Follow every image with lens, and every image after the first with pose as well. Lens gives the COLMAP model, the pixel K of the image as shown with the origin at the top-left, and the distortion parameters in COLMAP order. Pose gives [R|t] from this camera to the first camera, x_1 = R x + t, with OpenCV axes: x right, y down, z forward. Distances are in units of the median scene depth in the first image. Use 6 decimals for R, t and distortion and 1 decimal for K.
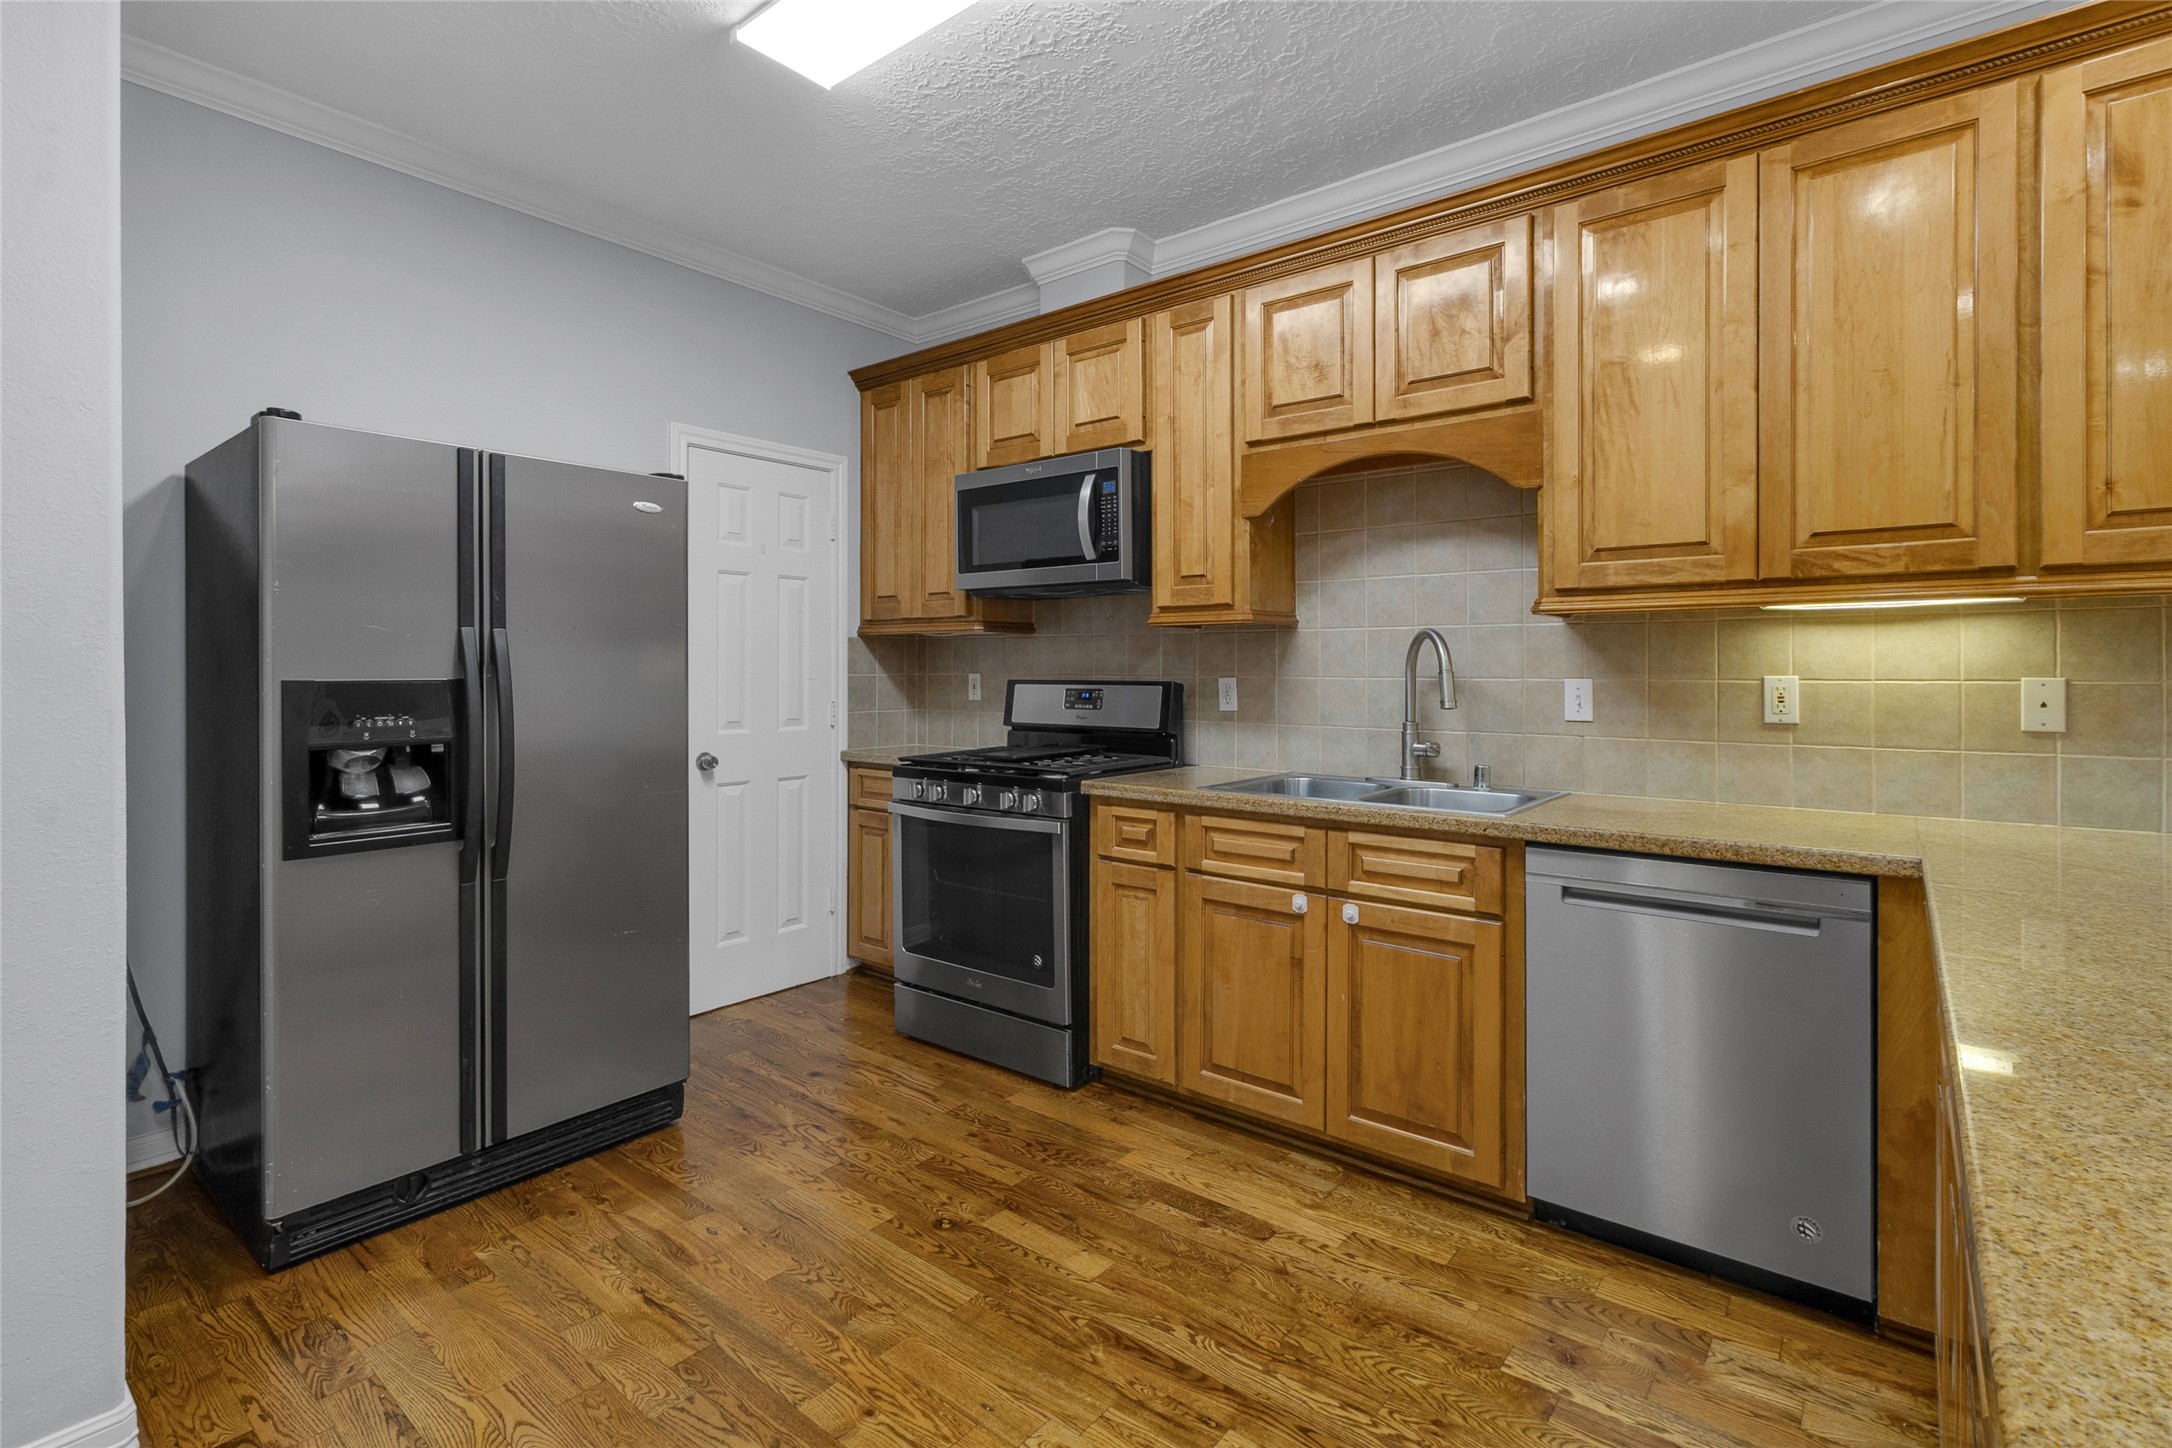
lens RADIAL K [[1004.9, 0, 1079.1], [0, 1004.9, 666.2], [0, 0, 1]] dist [-0.005372, 0.000286]
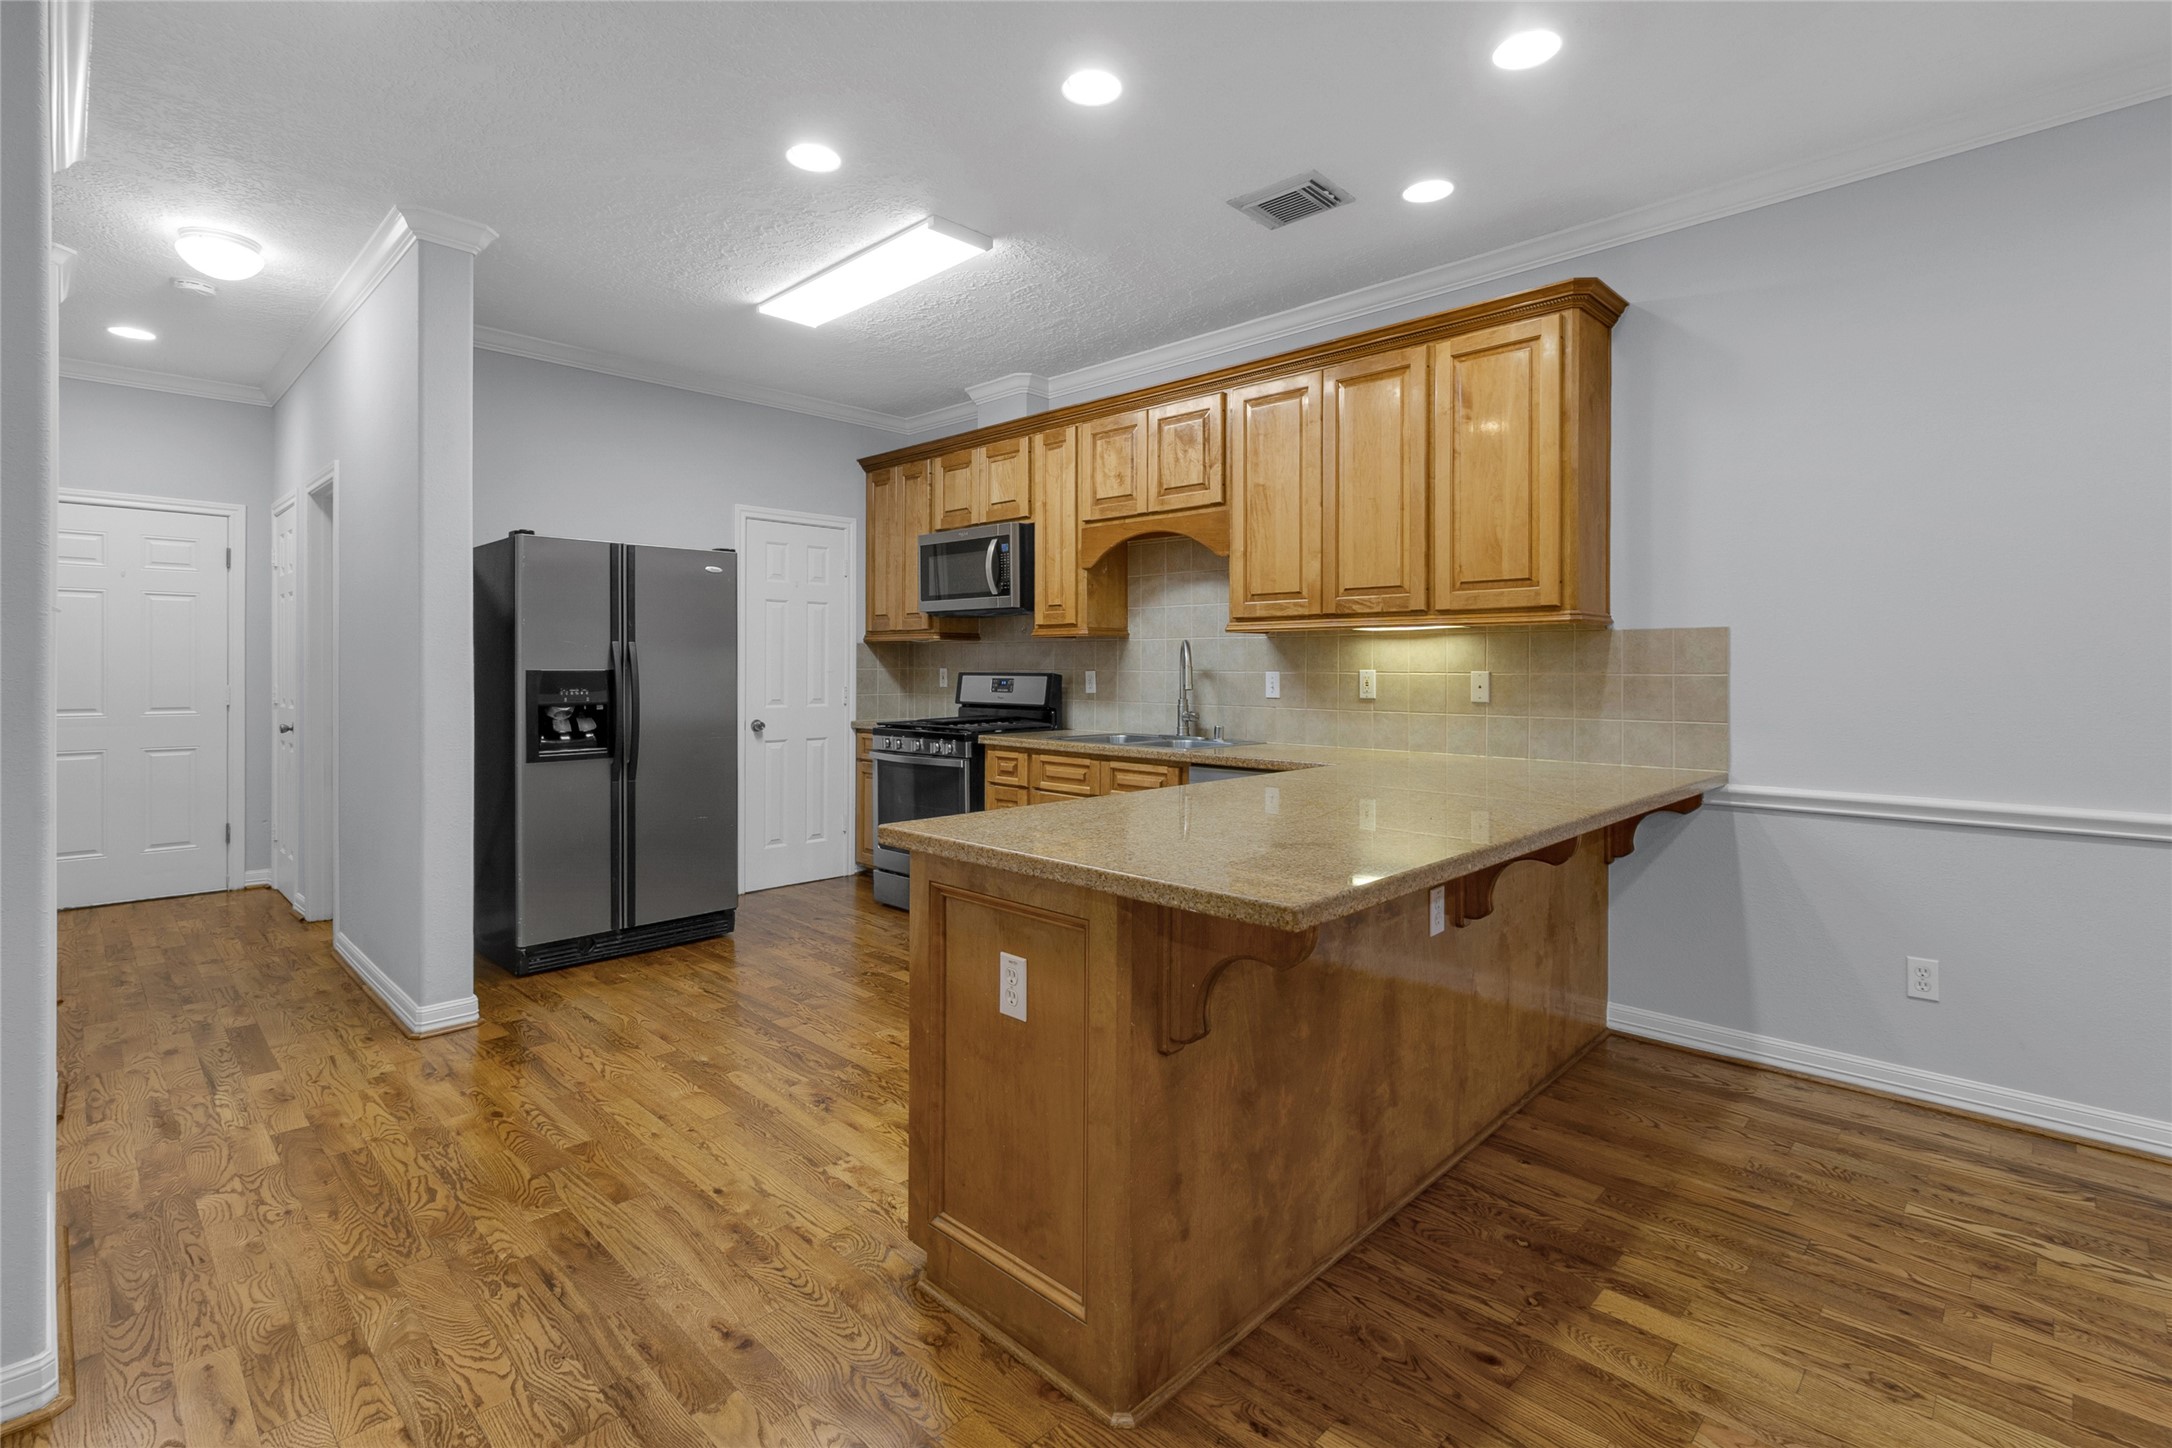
lens RADIAL K [[1004.9, 0, 1076.0], [0, 1004.9, 661.5], [0, 0, 1]] dist [-0.005372, 0.000286]
pose [[0.995779, 0.001677, -0.091770, 0.341667], [-0.001773, 0.999998, -0.000971, -0.001780], [0.091768, 0.001130, 0.995780, -0.646385]]
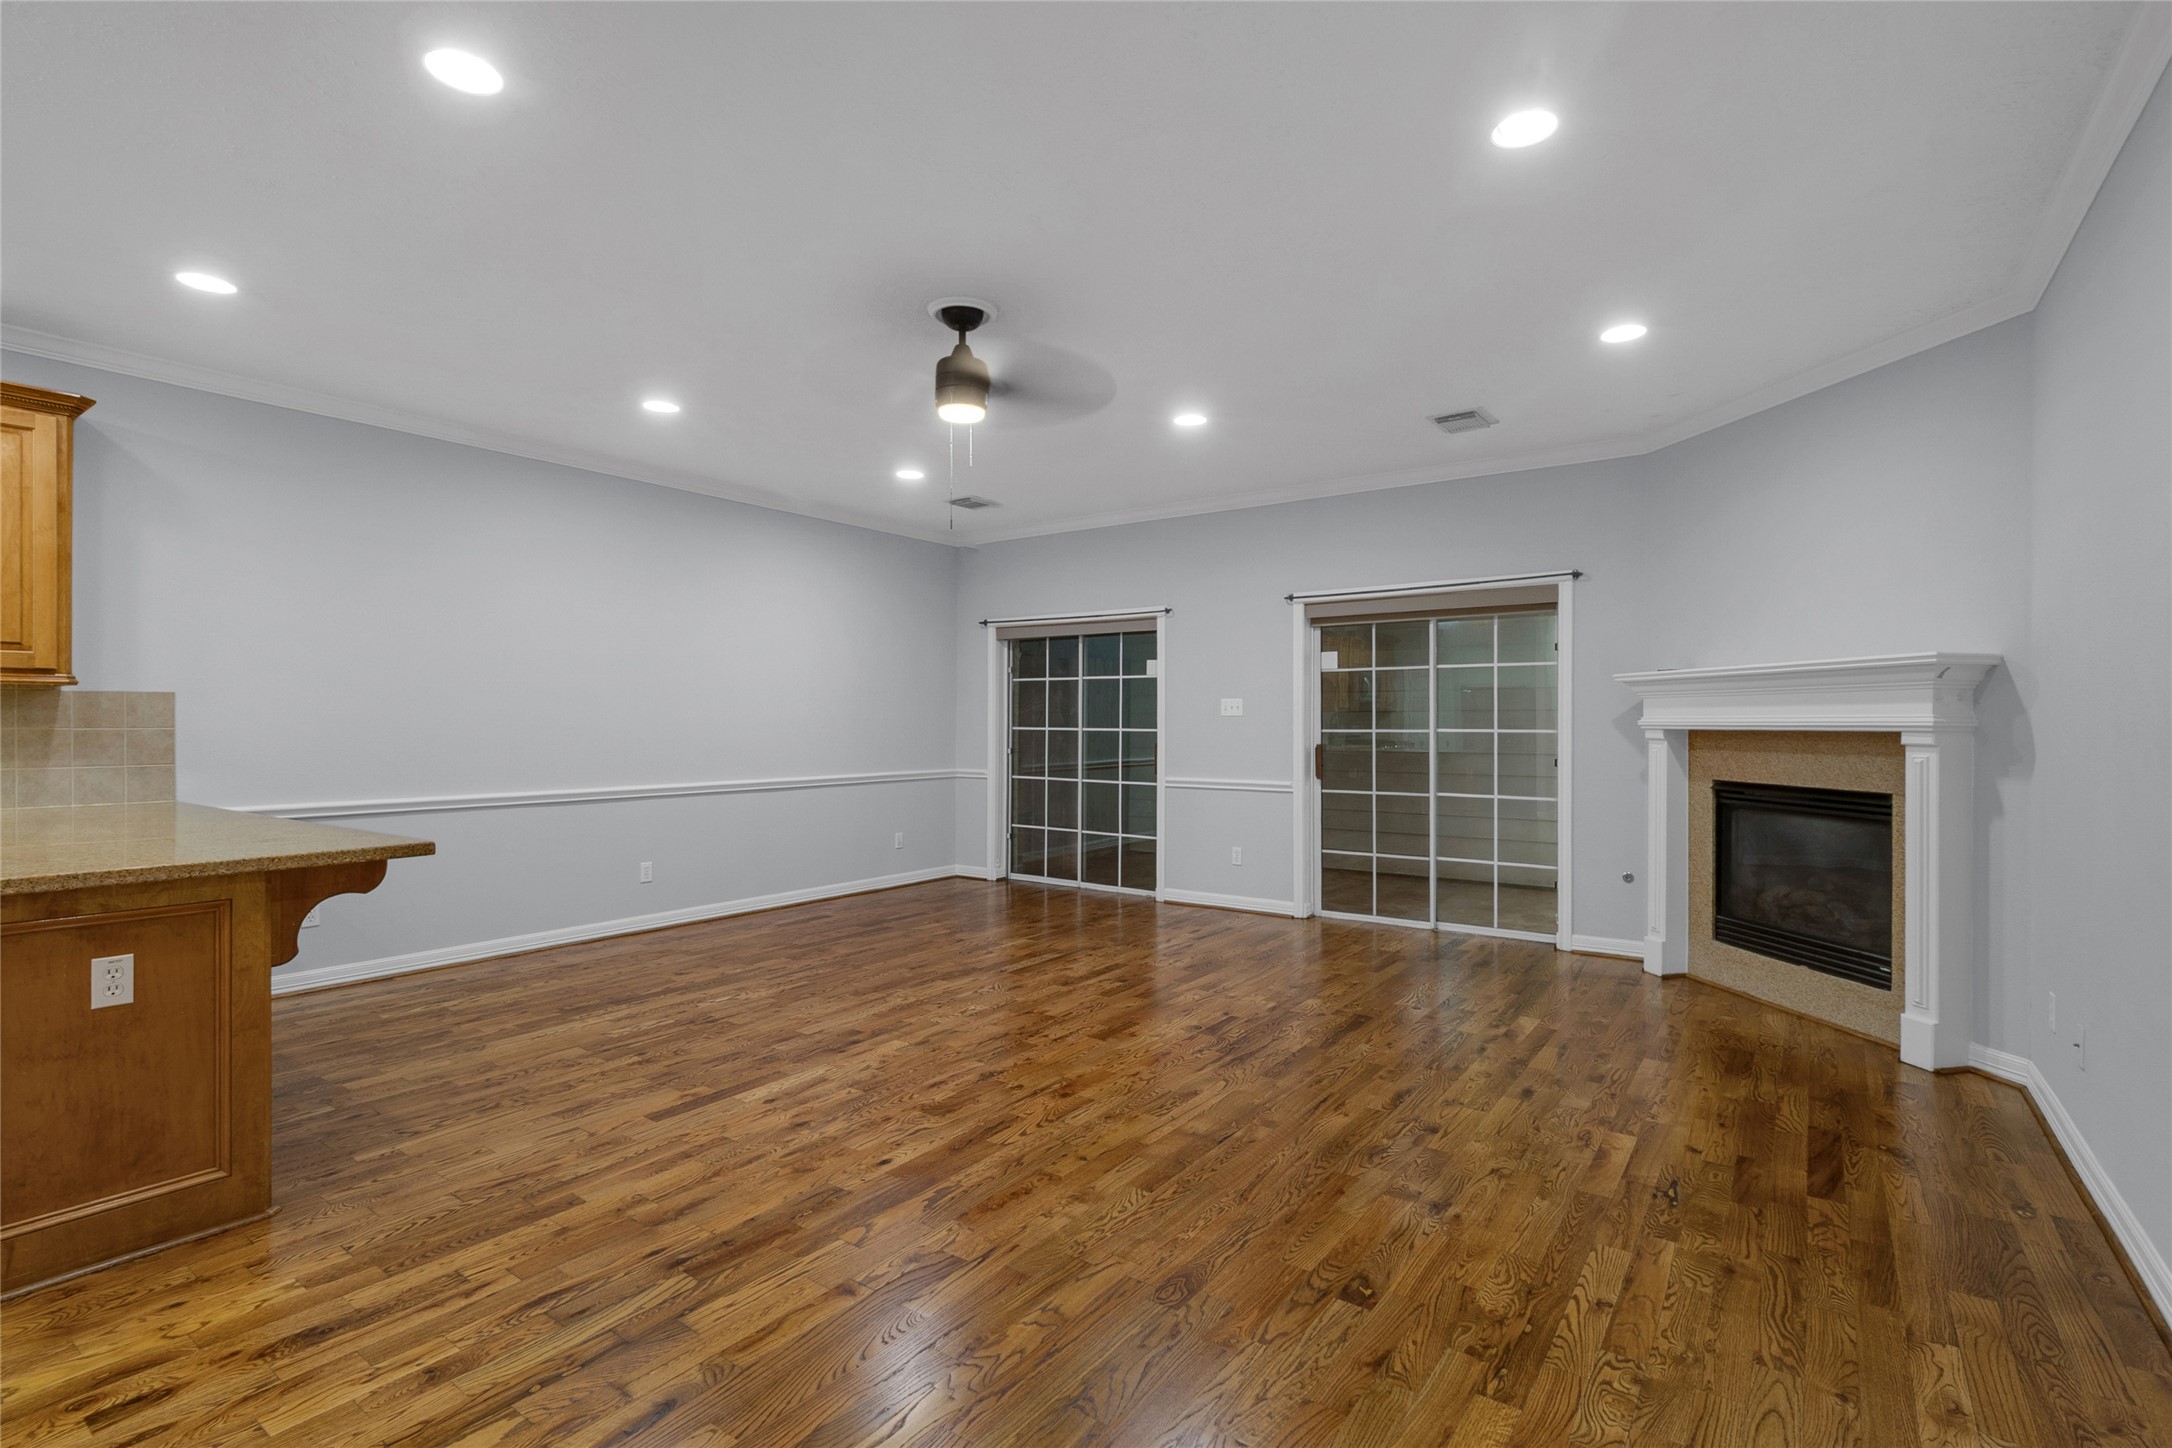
lens RADIAL K [[1004.9, 0, 1105.2], [0, 1004.9, 727.3], [0, 0, 1]] dist [-0.005372, 0.000286]
pose [[-0.073000, -0.002449, 0.997329, -0.692833], [-0.008493, 0.999962, 0.001833, -0.005744], [-0.997296, -0.008337, -0.073018, -0.748286]]
